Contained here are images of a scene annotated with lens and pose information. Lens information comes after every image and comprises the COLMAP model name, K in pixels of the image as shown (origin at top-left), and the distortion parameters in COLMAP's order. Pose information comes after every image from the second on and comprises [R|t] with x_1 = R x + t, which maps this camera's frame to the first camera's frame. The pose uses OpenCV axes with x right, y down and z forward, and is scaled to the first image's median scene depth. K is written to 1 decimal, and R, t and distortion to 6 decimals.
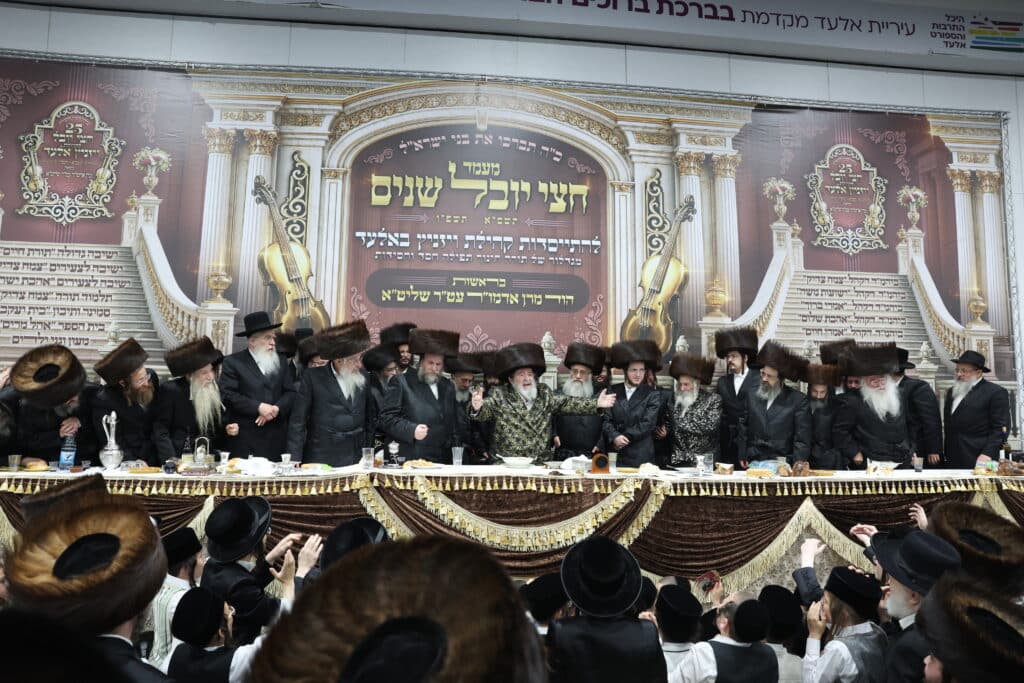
lens RADIAL K [[697.6, 0, 506.8], [0, 697.6, 335.9], [0, 0, 1]] dist [-0.109404, 0.093976]
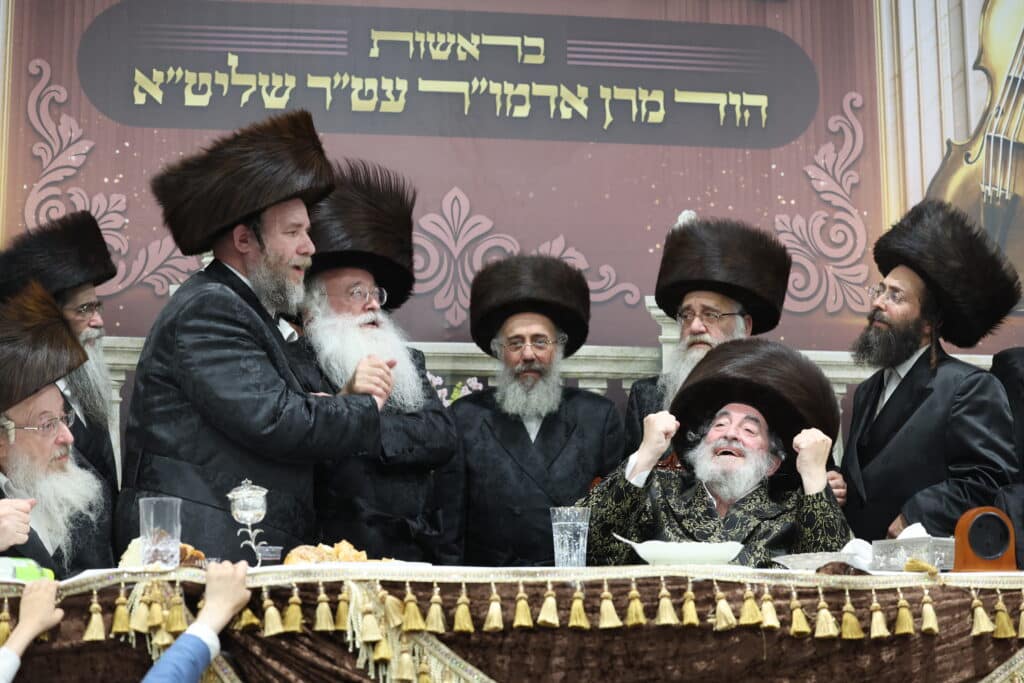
lens RADIAL K [[2126.0, 0, 512.0], [0, 2126.0, 341.5], [0, 0, 1]] dist [-0.146529, -0.097180]
pose [[0.998258, -0.006865, 0.058600, -0.070493], [0.009419, 0.999012, -0.043423, 0.089254], [-0.058245, 0.043899, 0.997337, 0.094041]]
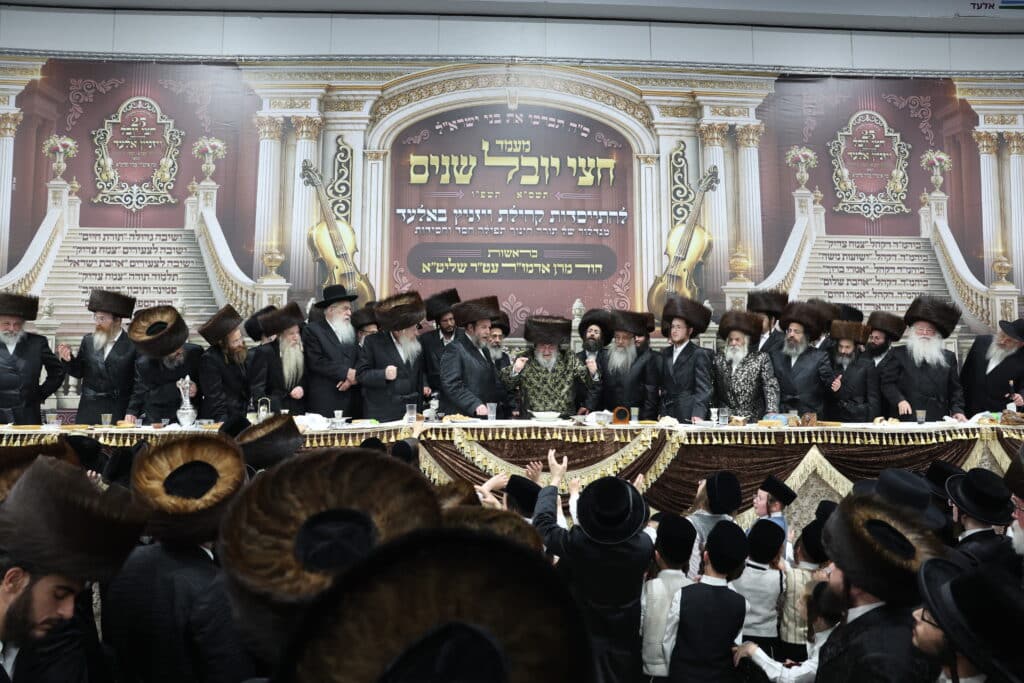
lens RADIAL K [[696.8, 0, 508.4], [0, 696.8, 338.7], [0, 0, 1]] dist [-0.122303, 0.105914]
pose [[0.997894, -0.016337, -0.062775, 0.018408], [0.018941, 0.998976, 0.041098, 0.009046], [0.062040, -0.042201, 0.997181, -0.064862]]
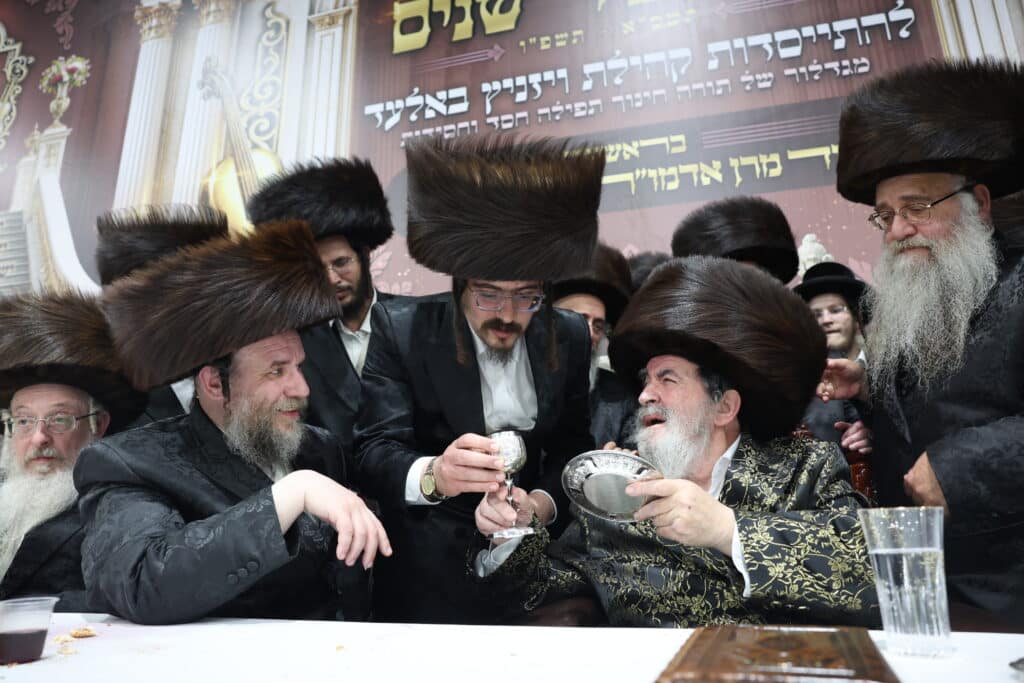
lens RADIAL K [[697.6, 0, 506.8], [0, 697.6, 335.9], [0, 0, 1]] dist [-0.109404, 0.093976]
pose [[0.933075, -0.128528, -0.335933, 0.022266], [0.080224, 0.984815, -0.153962, 0.095928], [0.350620, 0.116708, 0.929217, 0.588358]]
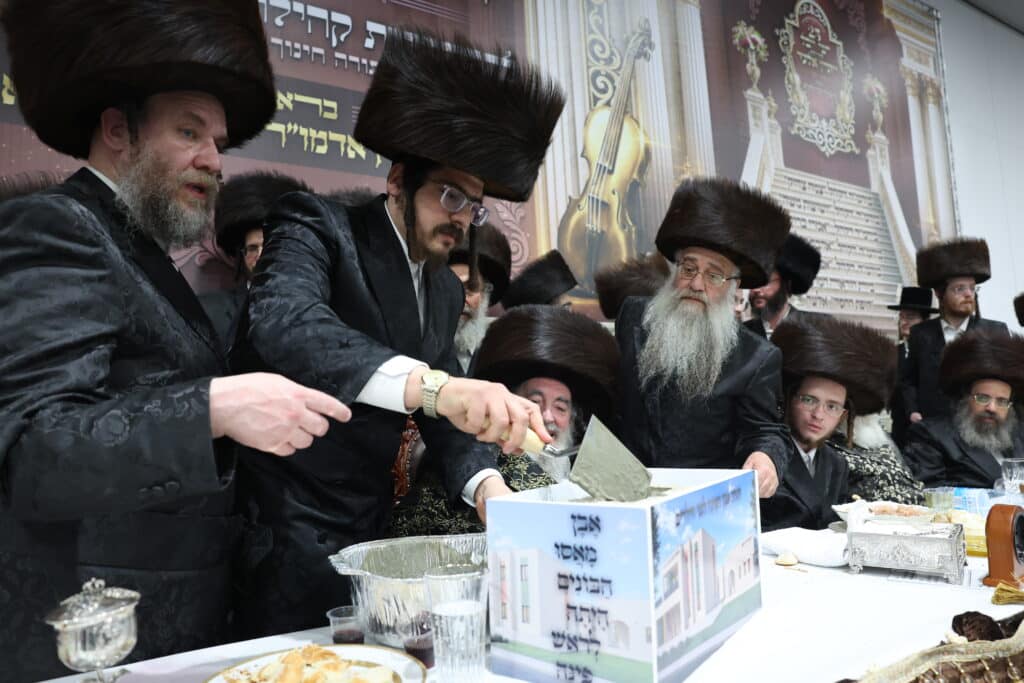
lens RADIAL K [[697.6, 0, 506.8], [0, 697.6, 335.9], [0, 0, 1]] dist [-0.109404, 0.093976]
pose [[0.895386, -0.000346, 0.445291, -0.100148], [-0.004873, 0.999932, 0.010575, 0.062323], [-0.445265, -0.011638, 0.895323, 0.560666]]
